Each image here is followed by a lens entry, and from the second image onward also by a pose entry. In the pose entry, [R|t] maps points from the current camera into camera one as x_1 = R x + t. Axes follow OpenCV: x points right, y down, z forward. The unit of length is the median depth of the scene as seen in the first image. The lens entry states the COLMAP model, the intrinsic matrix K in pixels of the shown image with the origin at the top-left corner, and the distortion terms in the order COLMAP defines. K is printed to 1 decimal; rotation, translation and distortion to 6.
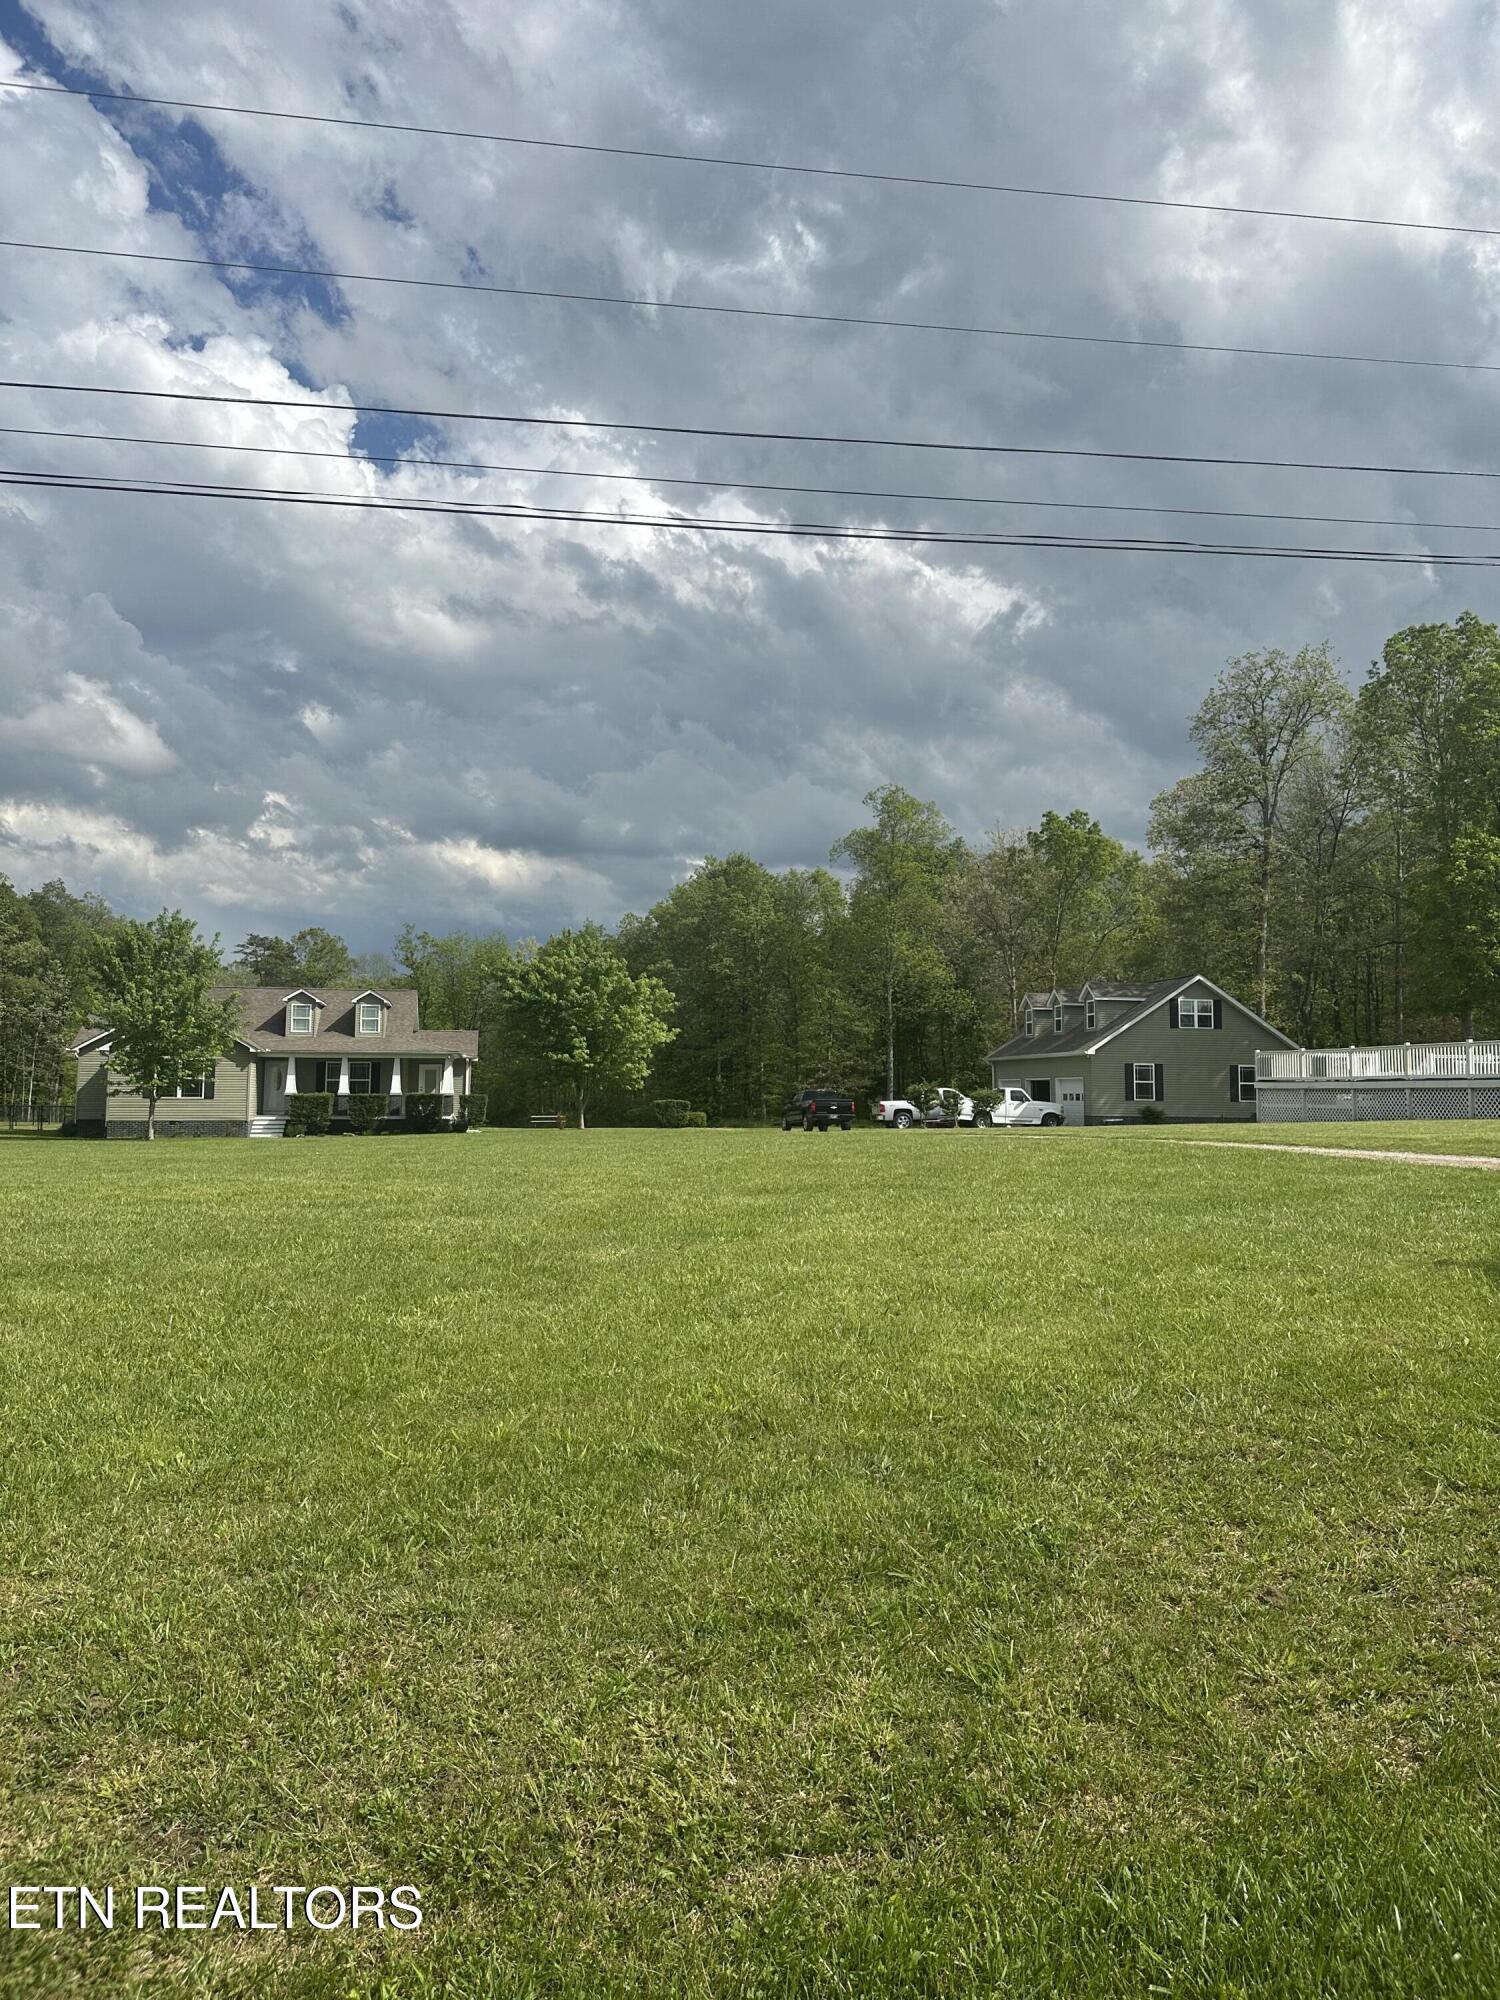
lens RADIAL K [[1396.5, 0, 718.1], [0, 1396.5, 972.9], [0, 0, 1]] dist [0.056346, -0.068700]
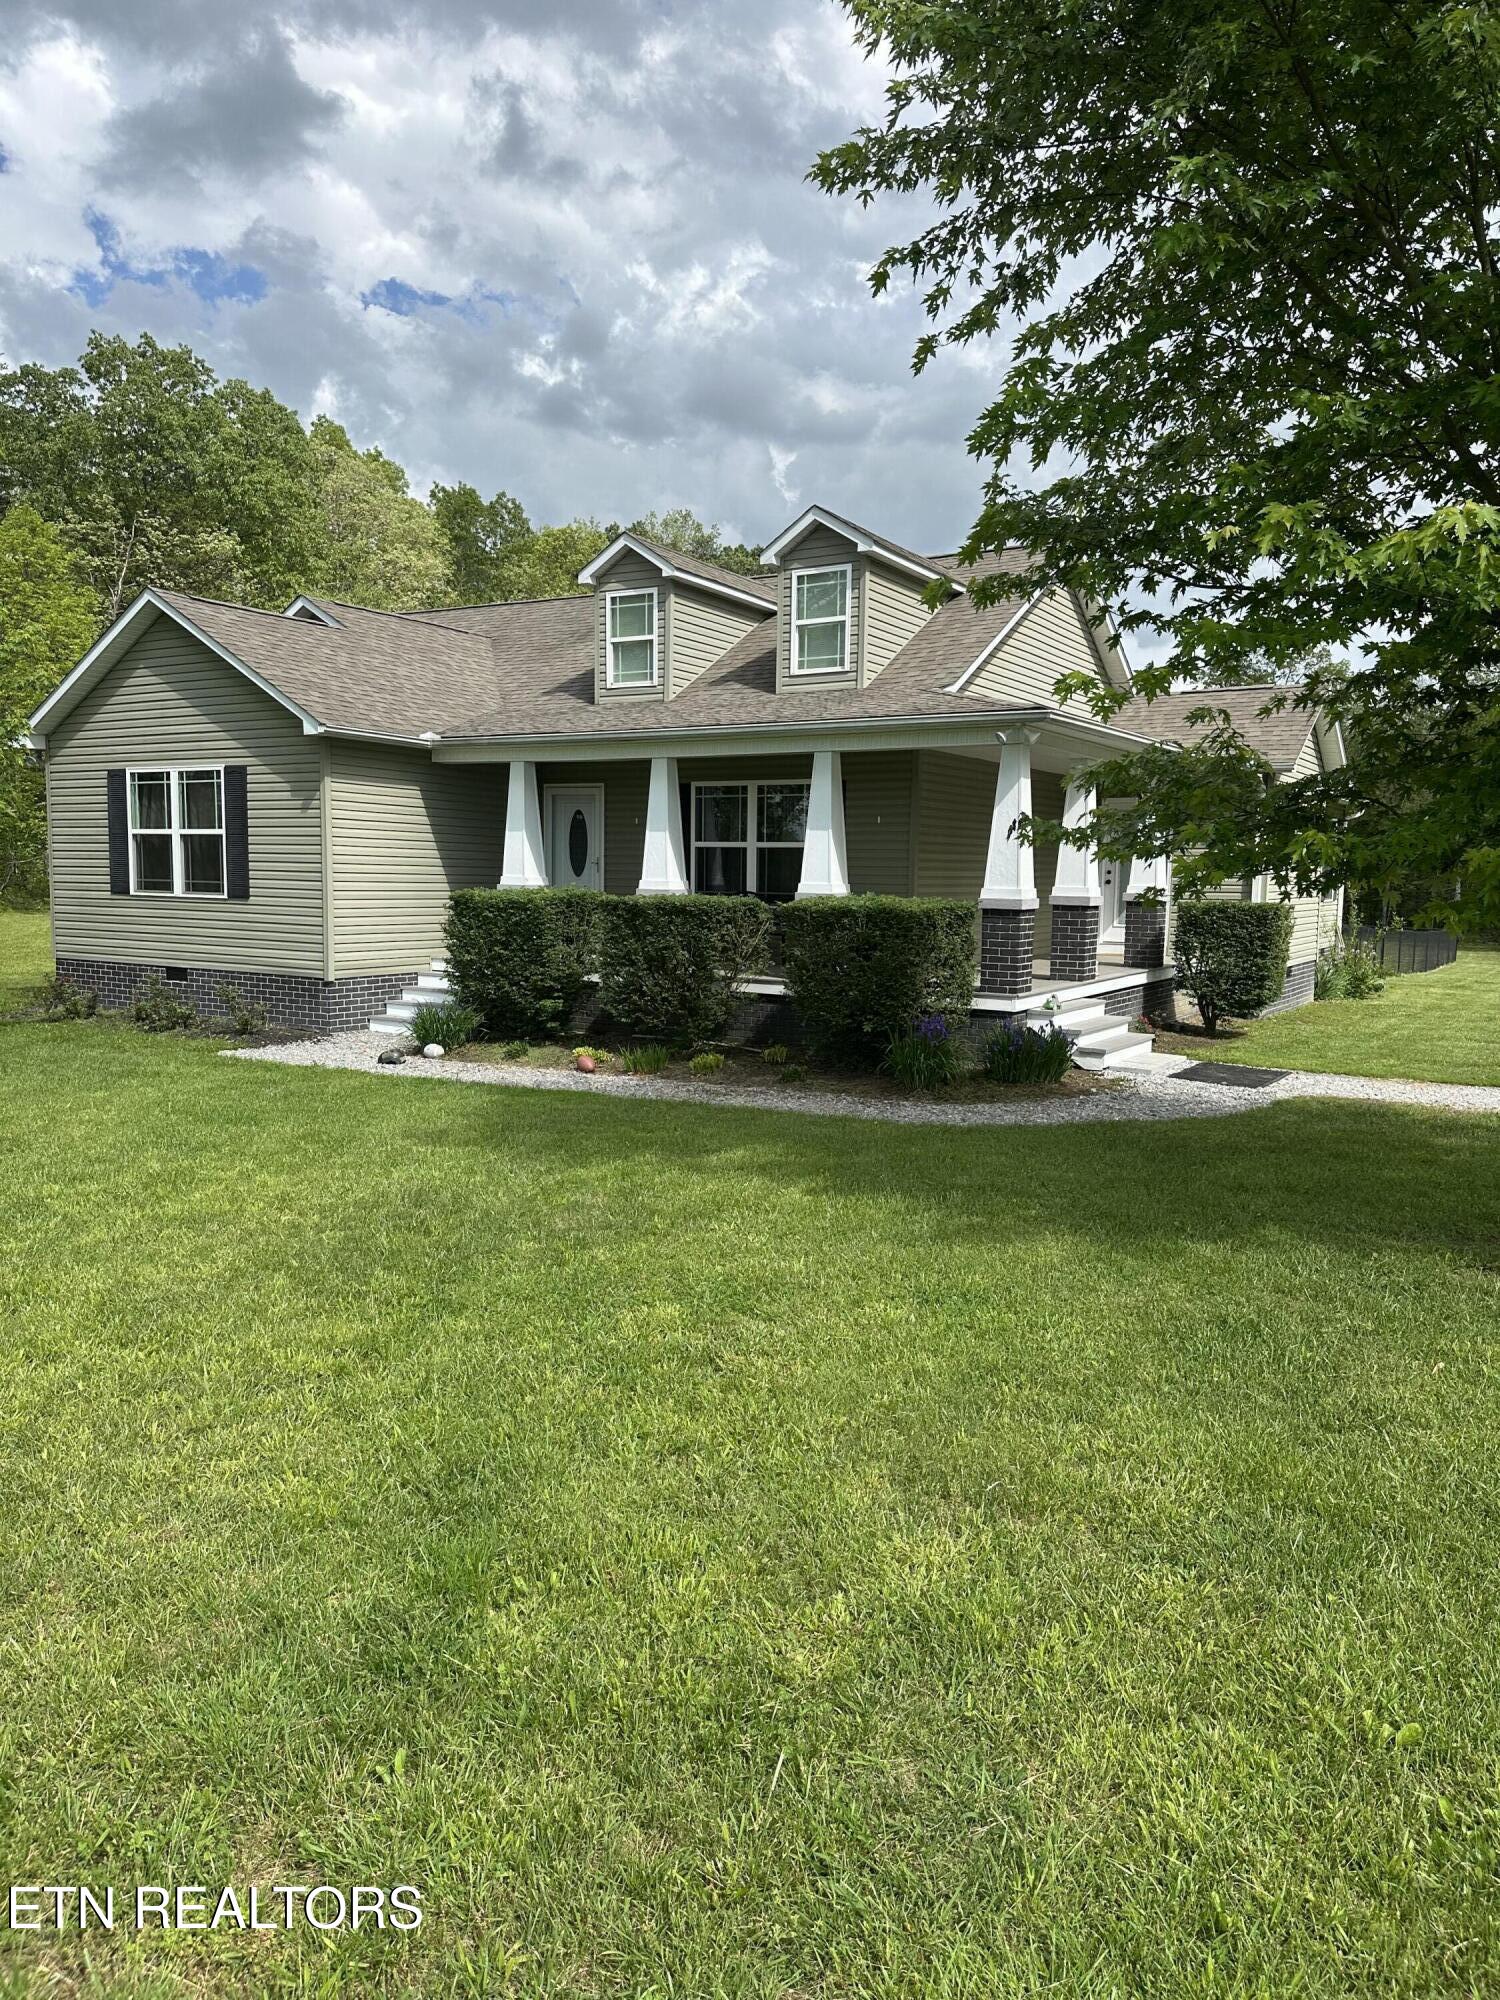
lens RADIAL K [[1396.5, 0, 764.1], [0, 1396.5, 986.3], [0, 0, 1]] dist [0.056346, -0.068700]
pose [[0.741328, 0.065003, -0.667987, -0.073548], [0.043584, 0.988535, 0.144565, 0.065807], [0.669726, -0.136284, 0.729996, 0.815346]]
